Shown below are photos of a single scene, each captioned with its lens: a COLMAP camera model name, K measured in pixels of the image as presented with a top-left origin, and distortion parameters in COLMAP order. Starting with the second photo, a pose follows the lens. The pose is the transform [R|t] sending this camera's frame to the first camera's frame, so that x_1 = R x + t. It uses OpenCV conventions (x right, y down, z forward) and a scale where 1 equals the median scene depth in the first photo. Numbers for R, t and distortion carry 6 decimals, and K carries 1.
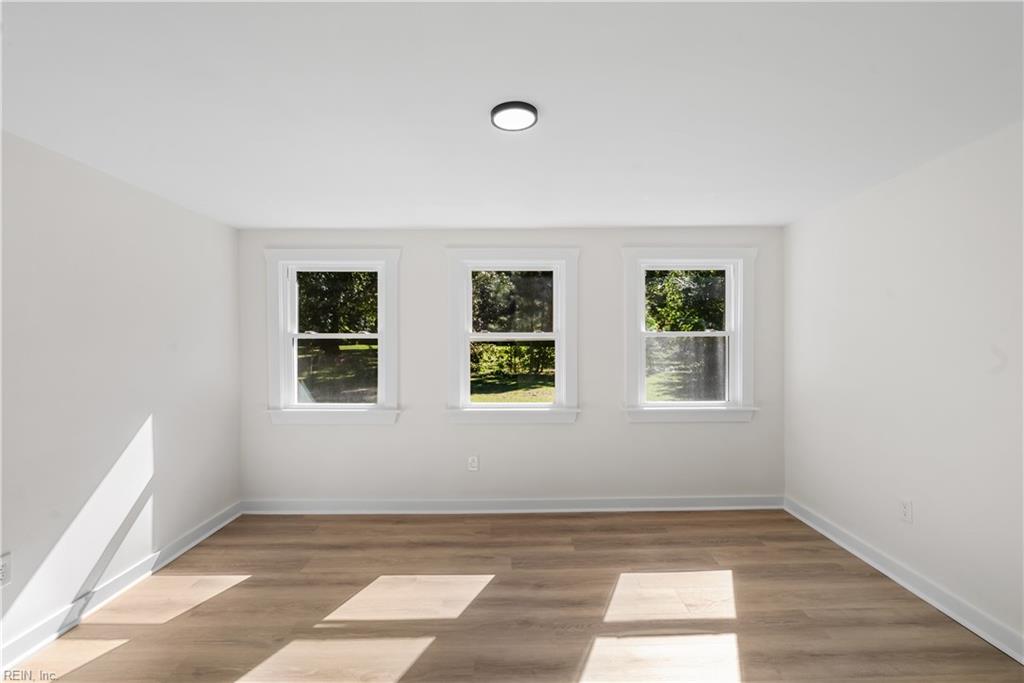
lens RADIAL K [[476.8, 0, 512.0], [0, 476.8, 341.5], [0, 0, 1]] dist [-0.014030, 0.000358]
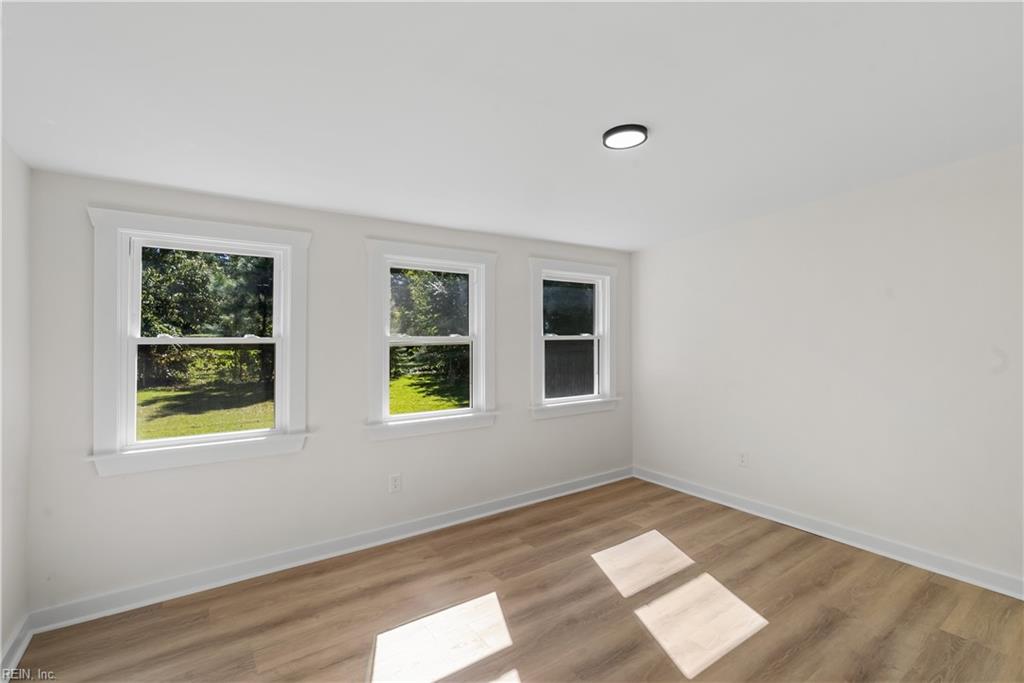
lens RADIAL K [[478.5, 0, 517.9], [0, 478.5, 333.0], [0, 0, 1]] dist [-0.021257, 0.007879]
pose [[0.813661, 0.005264, 0.581316, -0.419219], [0.007248, 0.999789, -0.019198, -0.006268], [-0.581295, 0.019834, 0.813451, 0.140623]]
